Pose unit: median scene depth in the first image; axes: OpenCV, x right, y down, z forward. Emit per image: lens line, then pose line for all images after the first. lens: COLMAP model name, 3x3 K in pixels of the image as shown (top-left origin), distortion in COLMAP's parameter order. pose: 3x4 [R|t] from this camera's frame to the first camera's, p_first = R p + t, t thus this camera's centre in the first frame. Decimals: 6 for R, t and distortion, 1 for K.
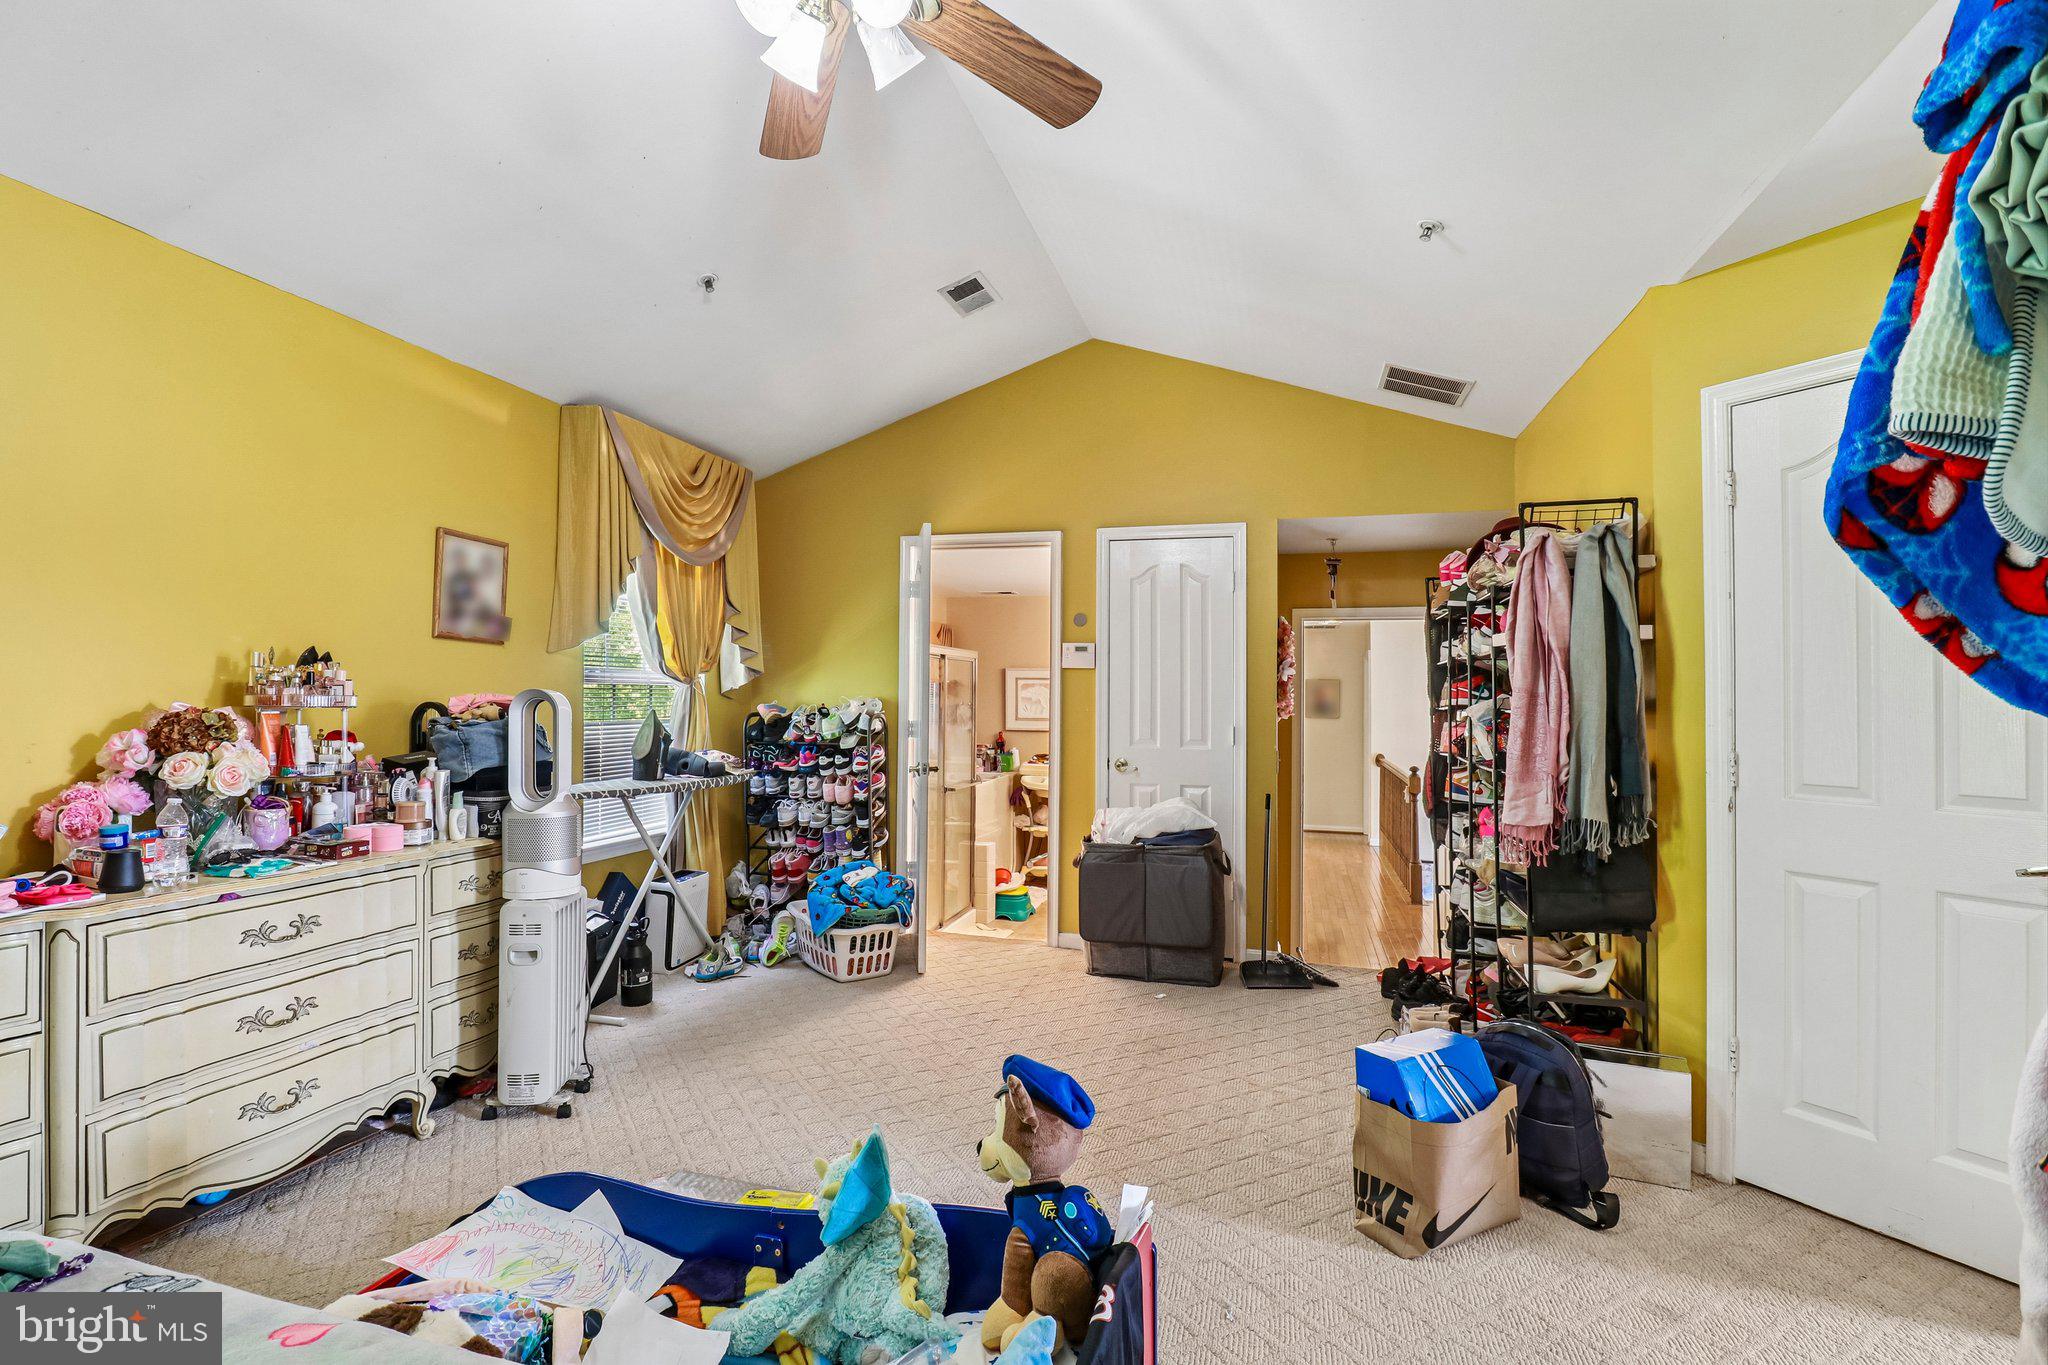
lens RADIAL K [[948.4, 0, 1010.6], [0, 948.4, 693.0], [0, 0, 1]] dist [-0.013059, -0.003861]
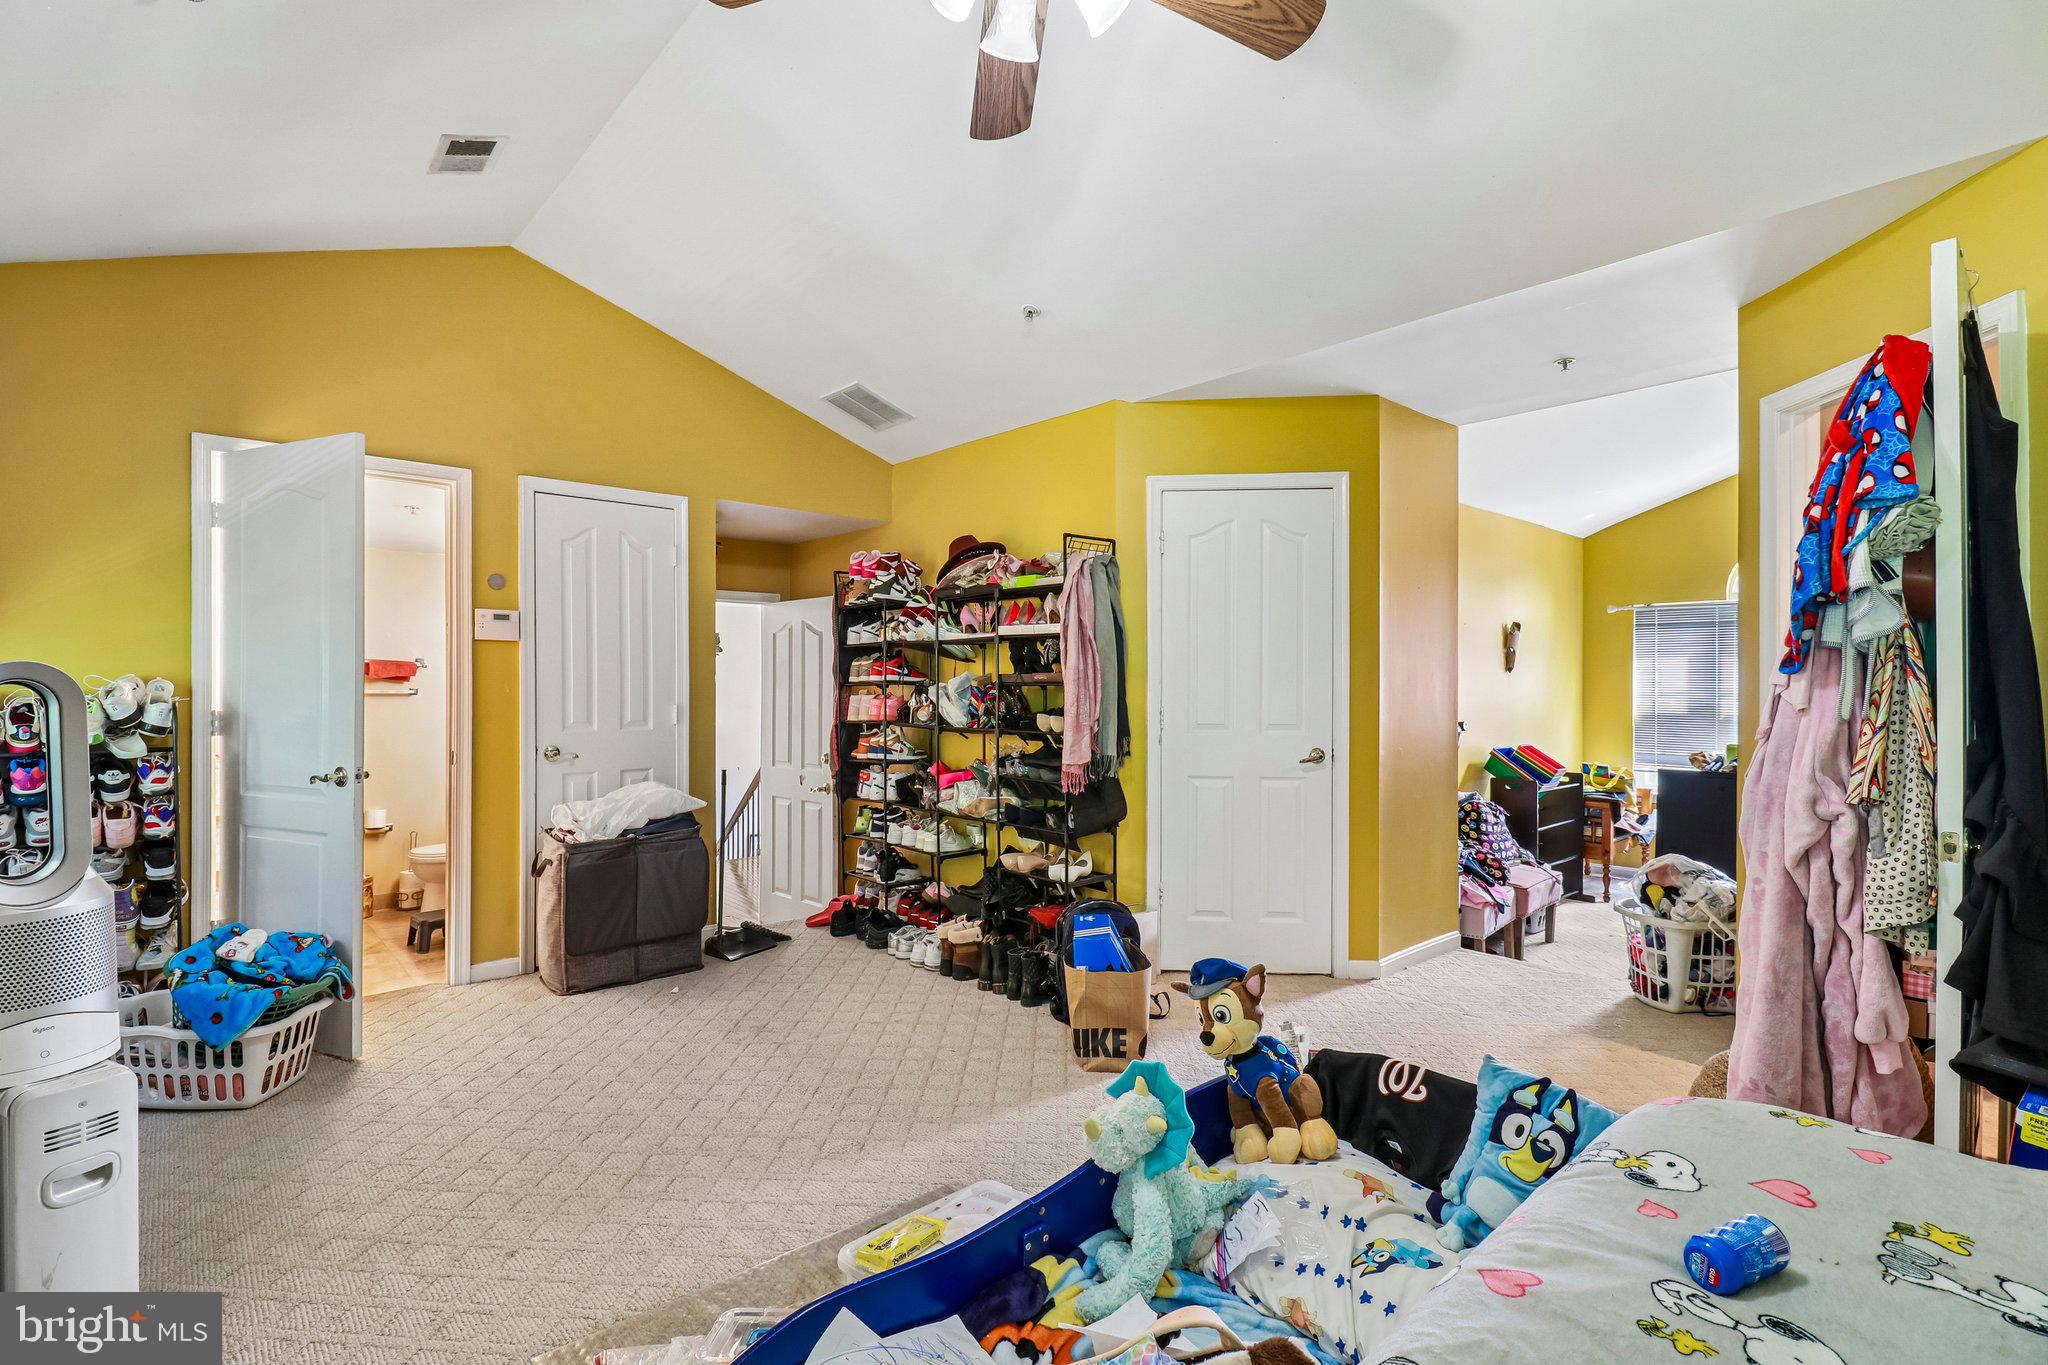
lens RADIAL K [[948.4, 0, 1015.6], [0, 948.4, 682.5], [0, 0, 1]] dist [-0.013059, -0.003861]
pose [[0.534991, -0.010306, 0.844795, -0.435432], [-0.000479, 0.999922, 0.012502, 0.000299], [-0.844858, -0.007093, 0.534944, 0.199140]]
